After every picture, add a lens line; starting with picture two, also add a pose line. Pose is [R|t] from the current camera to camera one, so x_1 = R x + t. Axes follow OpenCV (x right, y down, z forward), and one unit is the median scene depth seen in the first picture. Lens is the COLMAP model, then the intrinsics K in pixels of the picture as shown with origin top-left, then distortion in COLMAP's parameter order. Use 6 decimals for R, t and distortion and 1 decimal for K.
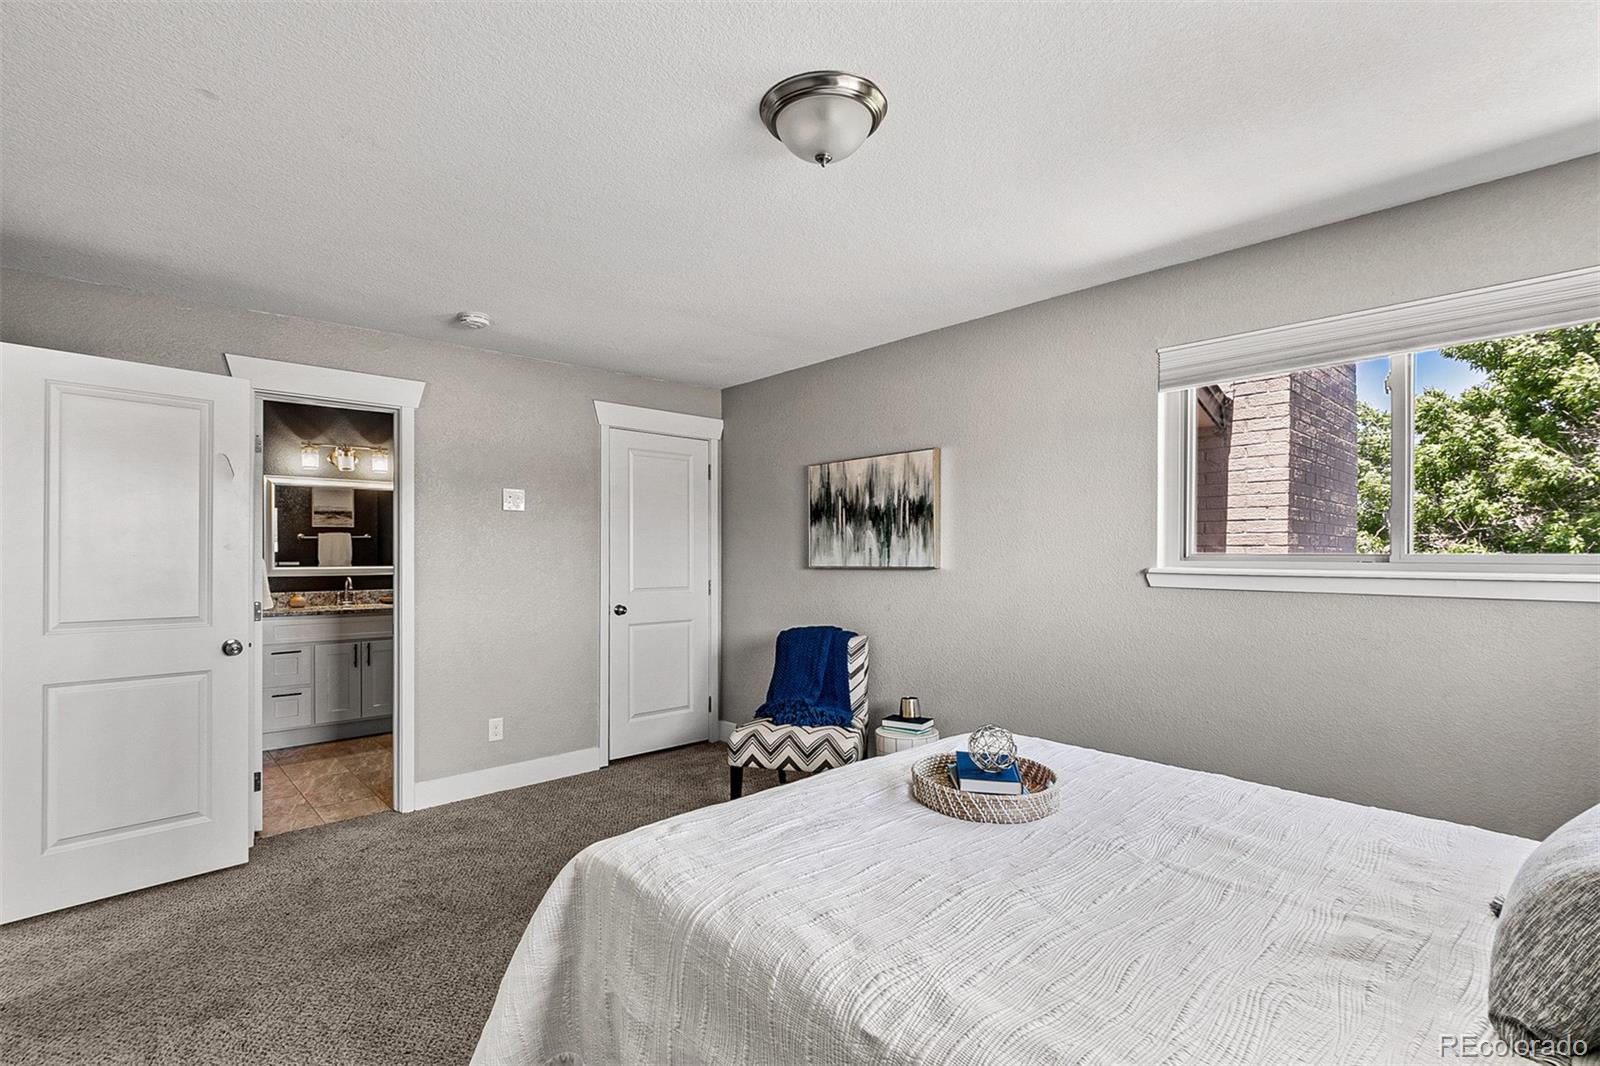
lens RADIAL K [[753.3, 0, 783.1], [0, 753.3, 544.6], [0, 0, 1]] dist [0.000936, 0.000141]
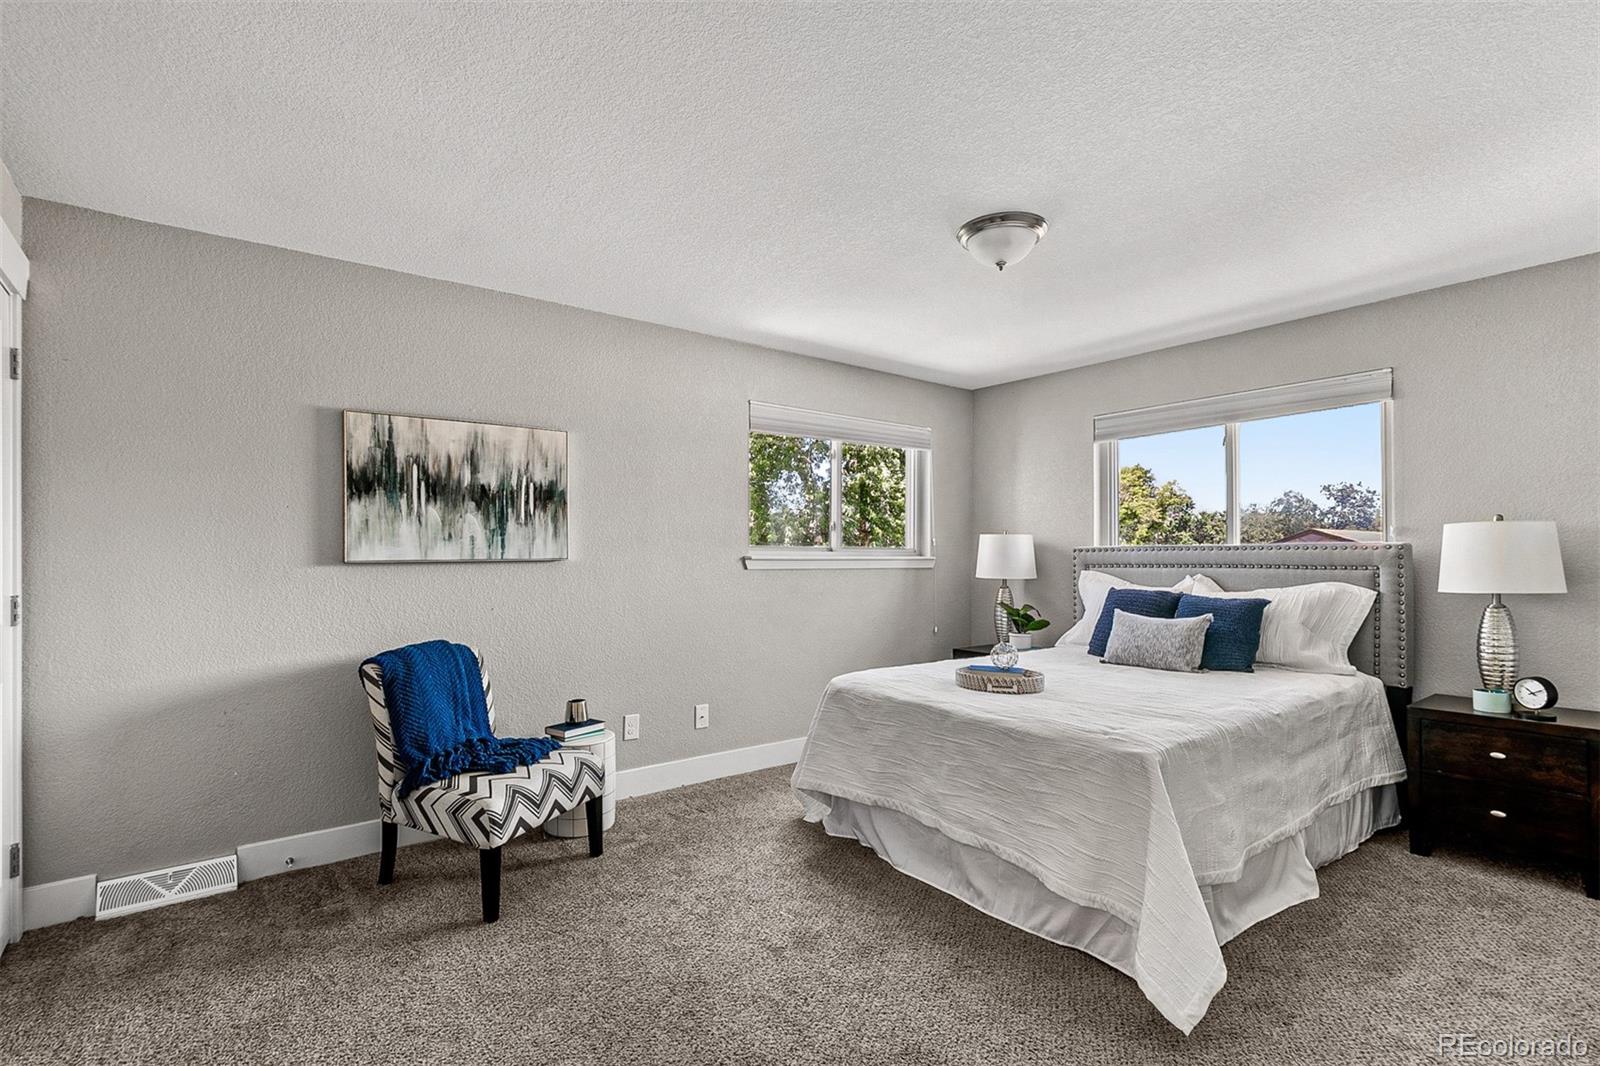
lens RADIAL K [[753.3, 0, 798.8], [0, 753.3, 543.7], [0, 0, 1]] dist [0.000936, 0.000141]
pose [[0.056525, 0.011030, 0.998340, -0.658922], [-0.013726, 0.999853, -0.010269, 0.015938], [-0.998307, -0.013123, 0.056668, 0.606950]]
